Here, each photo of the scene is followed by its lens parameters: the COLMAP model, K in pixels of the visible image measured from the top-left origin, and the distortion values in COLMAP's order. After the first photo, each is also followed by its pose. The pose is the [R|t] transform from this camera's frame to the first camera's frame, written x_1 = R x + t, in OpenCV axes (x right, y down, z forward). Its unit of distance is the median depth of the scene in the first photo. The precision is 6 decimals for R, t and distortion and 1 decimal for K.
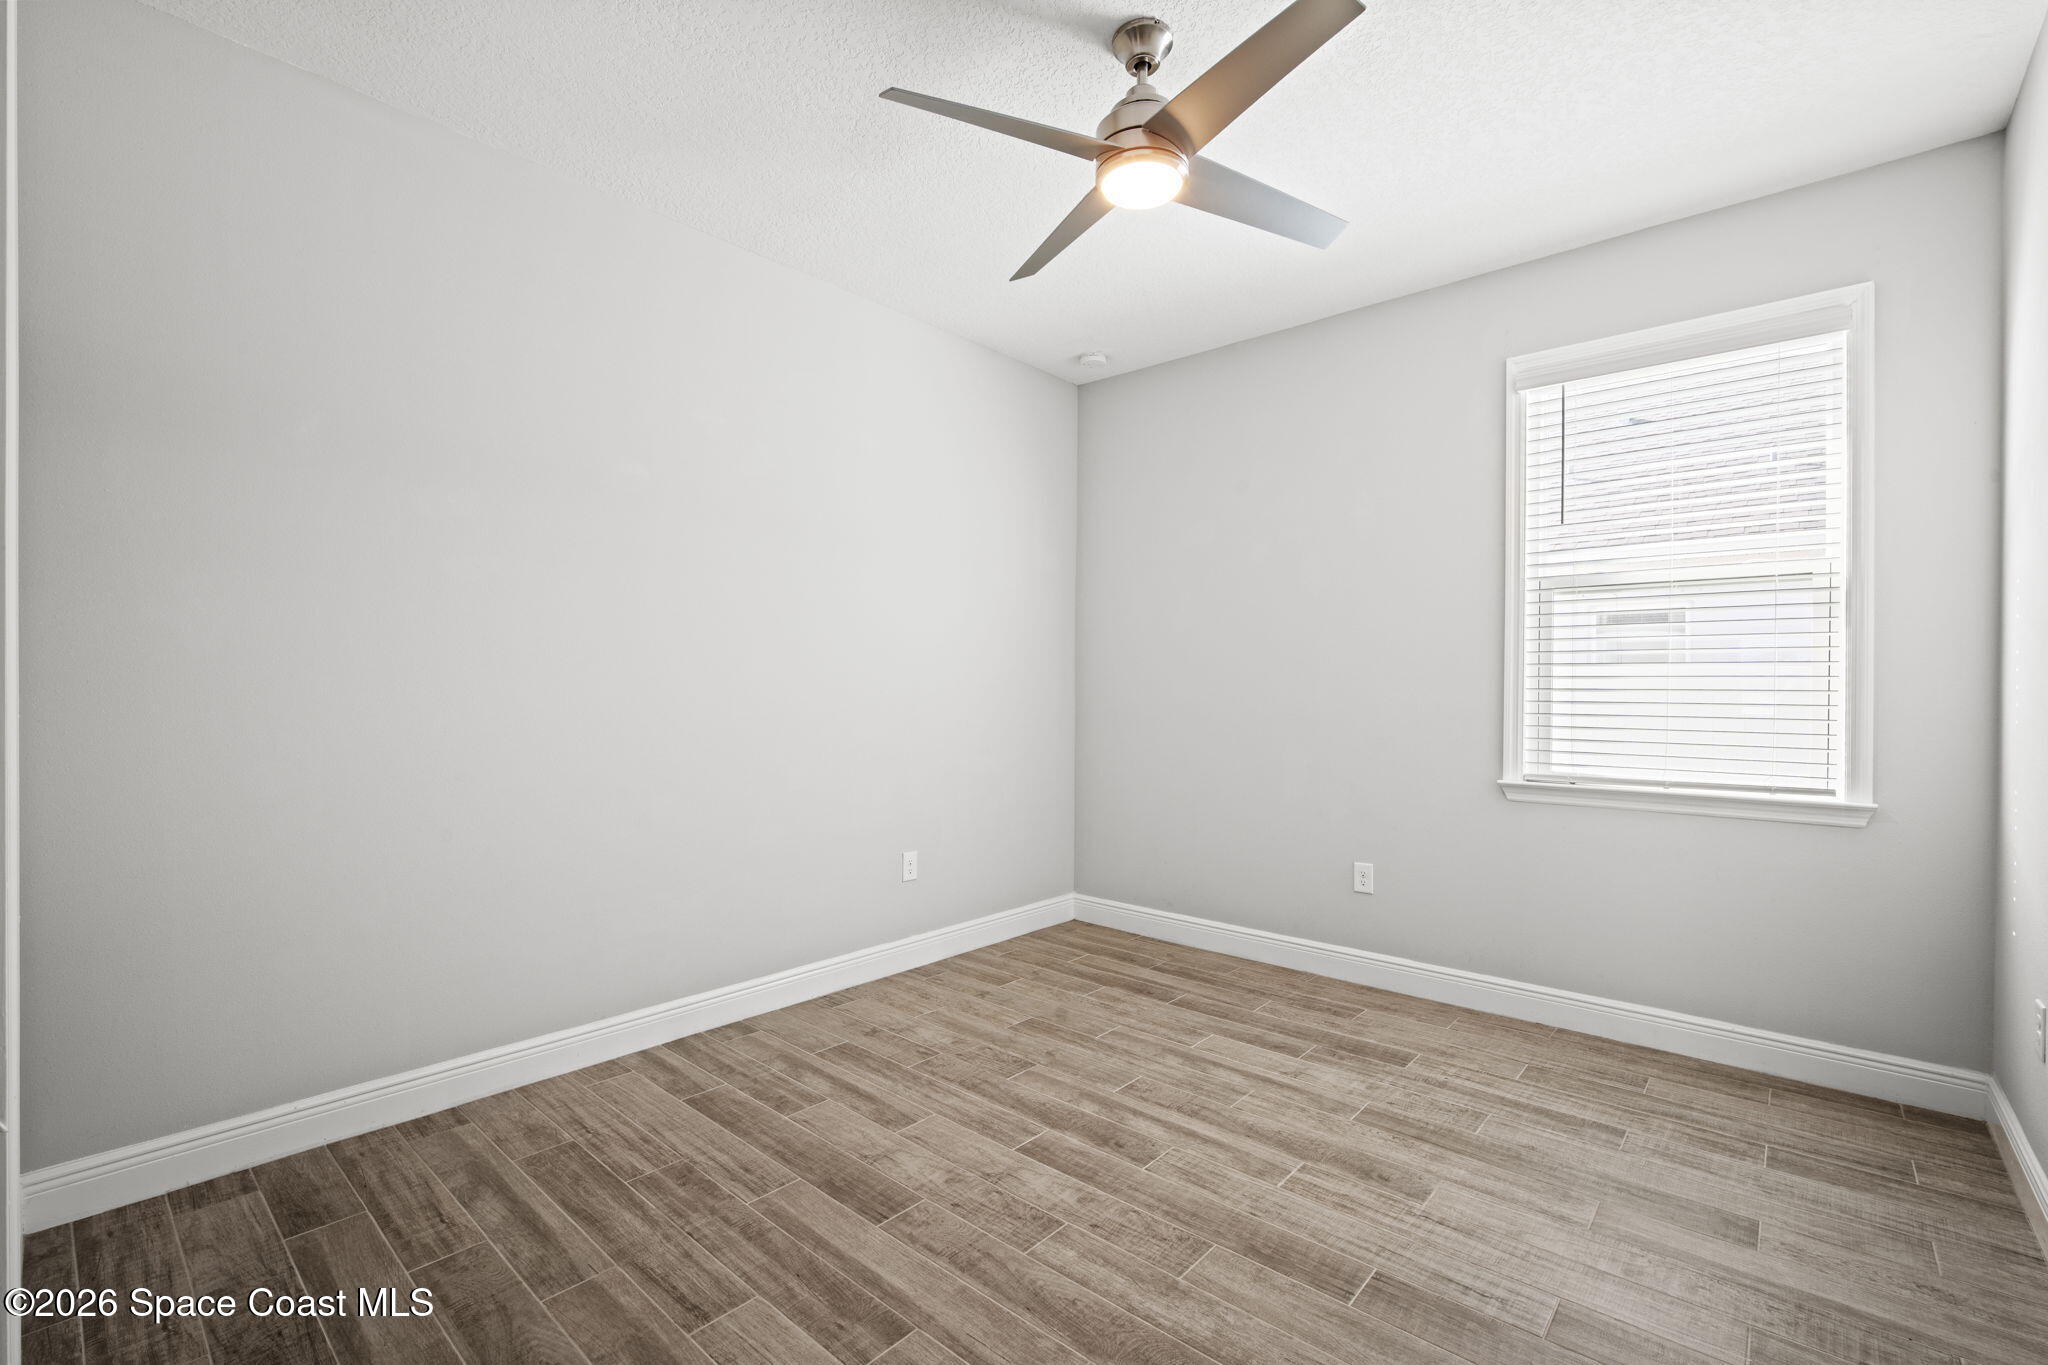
lens RADIAL K [[898.6, 0, 1011.3], [0, 898.6, 689.8], [0, 0, 1]] dist [0.001905, 0.001238]
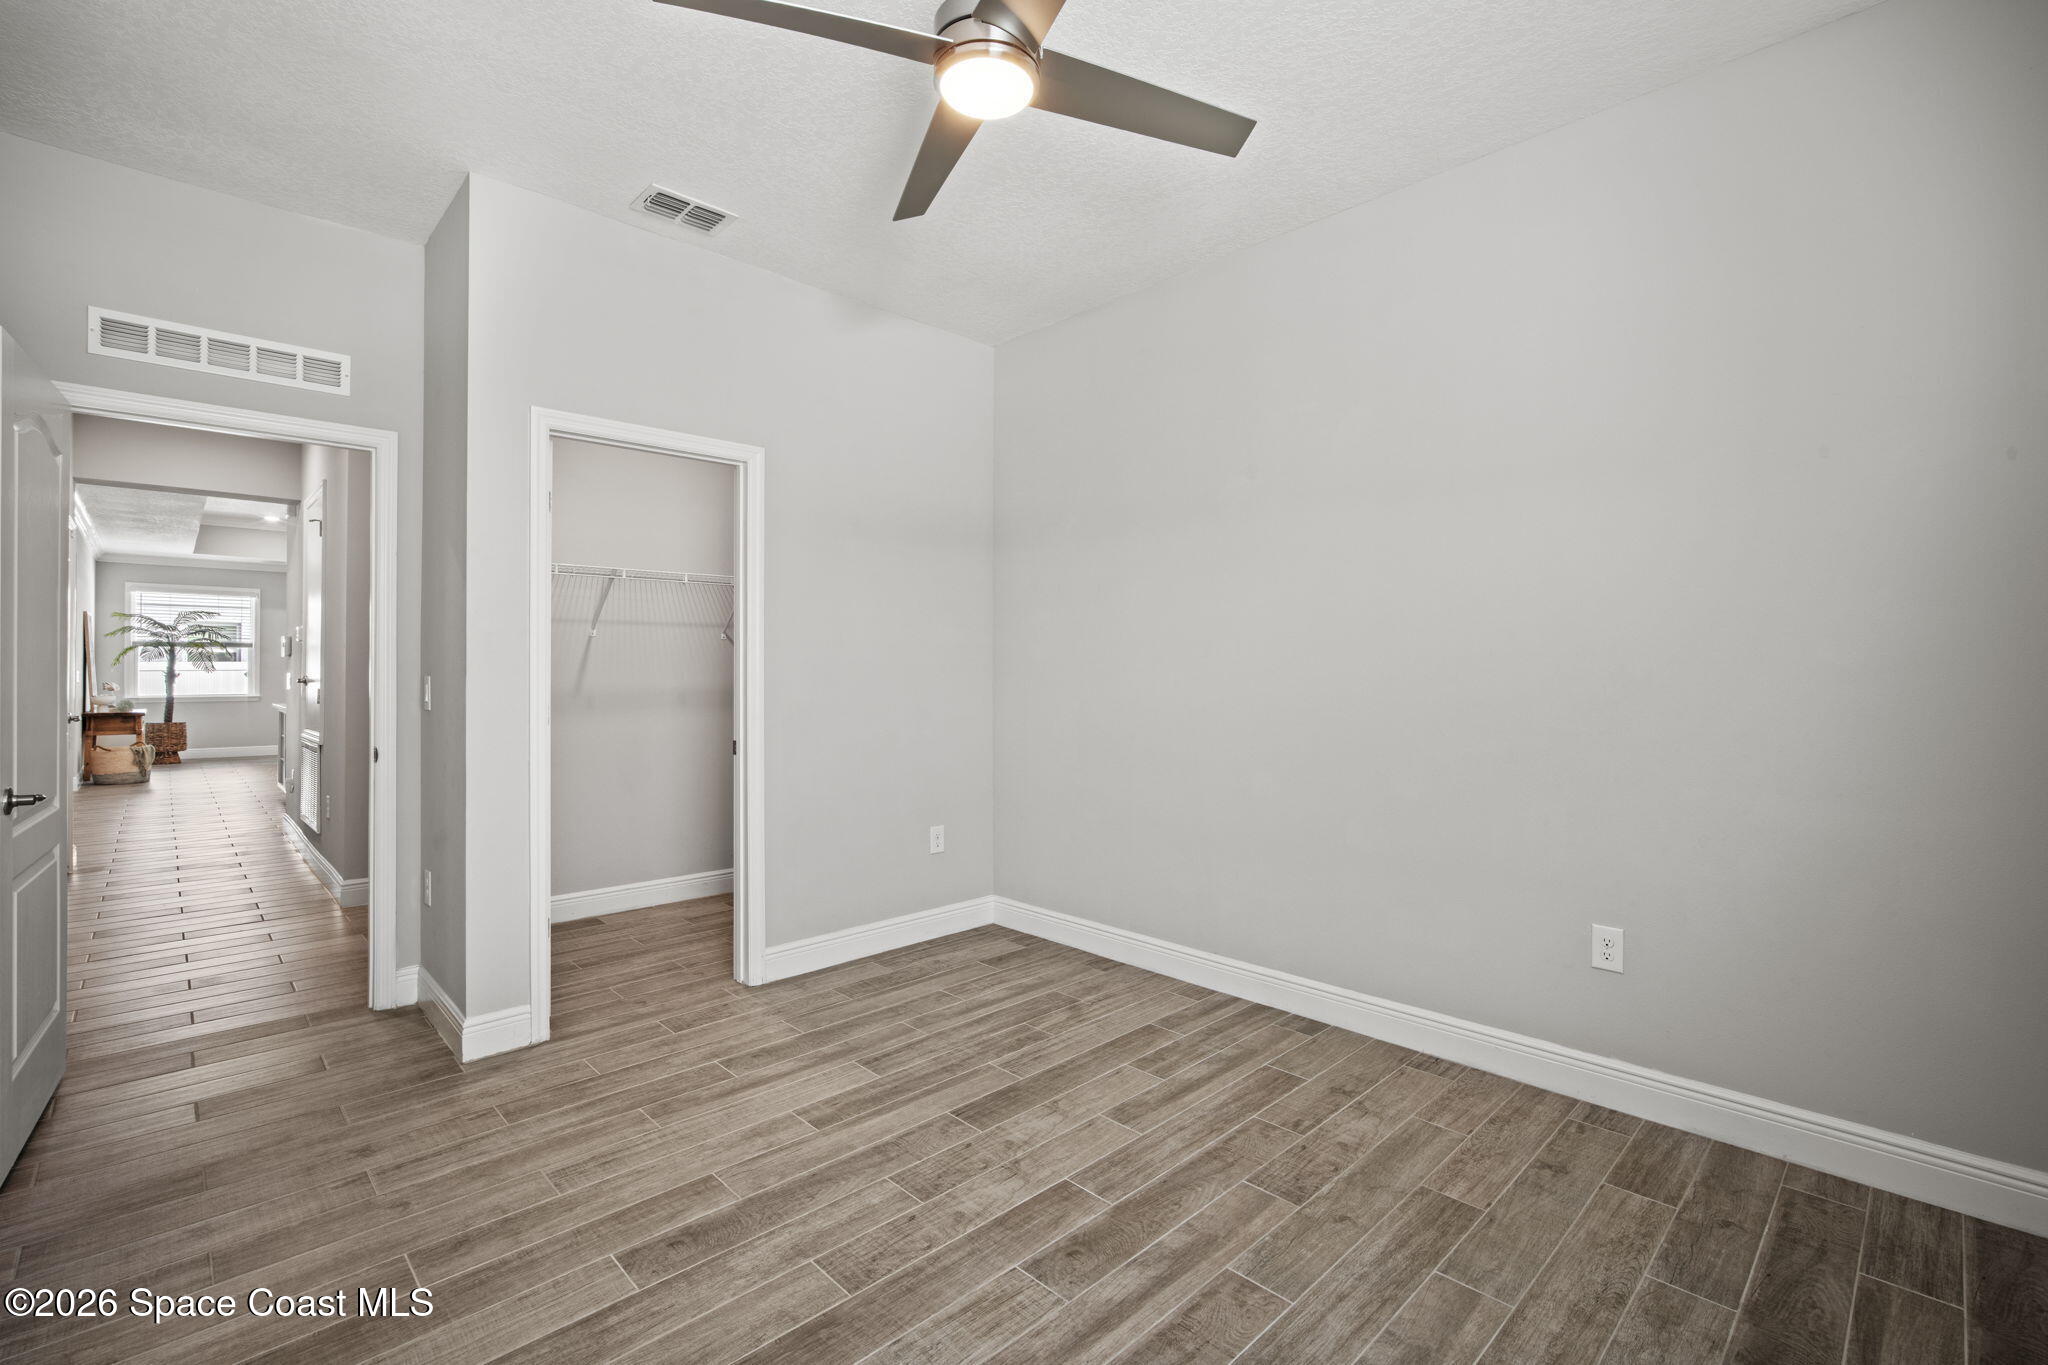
lens RADIAL K [[898.6, 0, 1025.0], [0, 898.6, 672.2], [0, 0, 1]] dist [0.001905, 0.001238]
pose [[-0.073998, -0.009599, -0.997212, 0.818866], [0.001265, 0.999952, -0.009720, 0.005824], [0.997258, -0.001980, -0.073982, 0.914714]]
